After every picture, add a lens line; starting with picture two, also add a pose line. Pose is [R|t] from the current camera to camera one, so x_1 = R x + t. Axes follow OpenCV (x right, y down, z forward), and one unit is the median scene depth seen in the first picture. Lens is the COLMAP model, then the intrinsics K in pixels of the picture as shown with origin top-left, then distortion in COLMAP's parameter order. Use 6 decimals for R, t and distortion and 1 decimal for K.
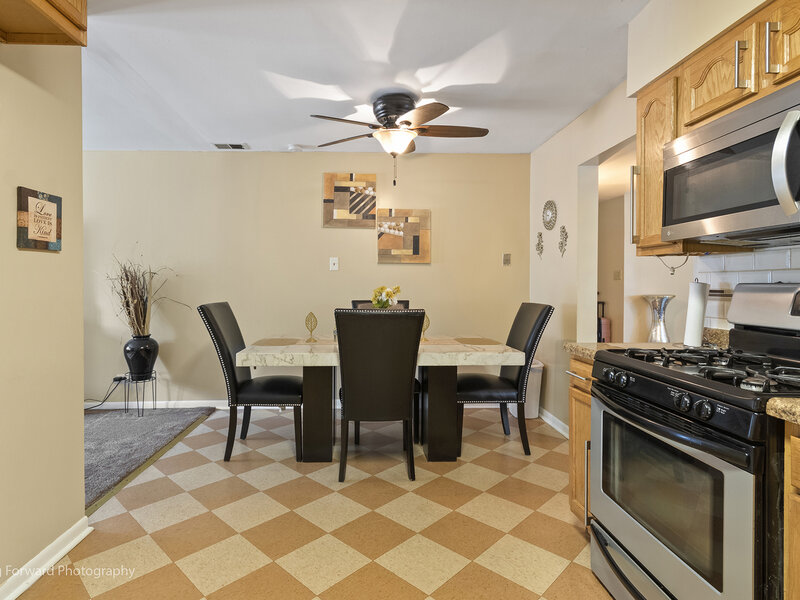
lens RADIAL K [[459.9, 0, 370.8], [0, 459.9, 284.5], [0, 0, 1]] dist [0.004286, 0.002341]
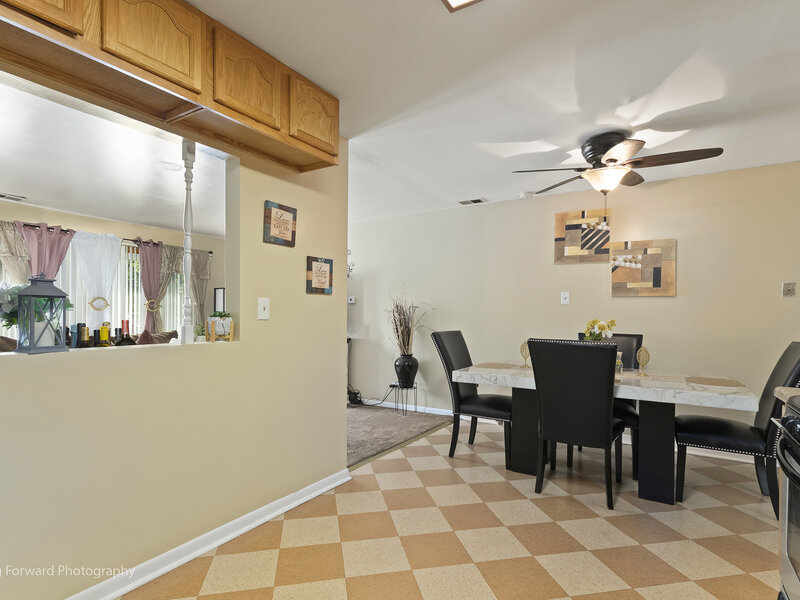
lens RADIAL K [[425.2, 0, 388.7], [0, 425.2, 313.3], [0, 0, 1]] dist [0.004617, 0.001404]
pose [[0.830897, 0.005352, -0.556401, 0.179945], [-0.010275, 0.999931, -0.005725, 0.000024], [0.556332, 0.010474, 0.830894, -0.058561]]
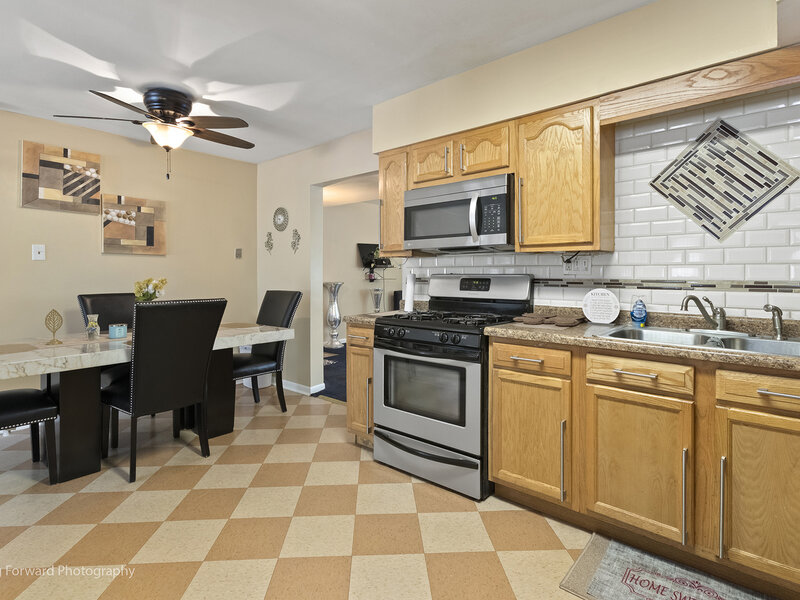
lens RADIAL K [[421.4, 0, 413.3], [0, 421.4, 274.7], [0, 0, 1]] dist [0.001531, 0.000709]
pose [[0.661491, -0.005165, 0.749935, -0.287561], [0.005937, 0.999981, 0.001650, -0.002348], [-0.749930, 0.003361, 0.661509, -0.021197]]
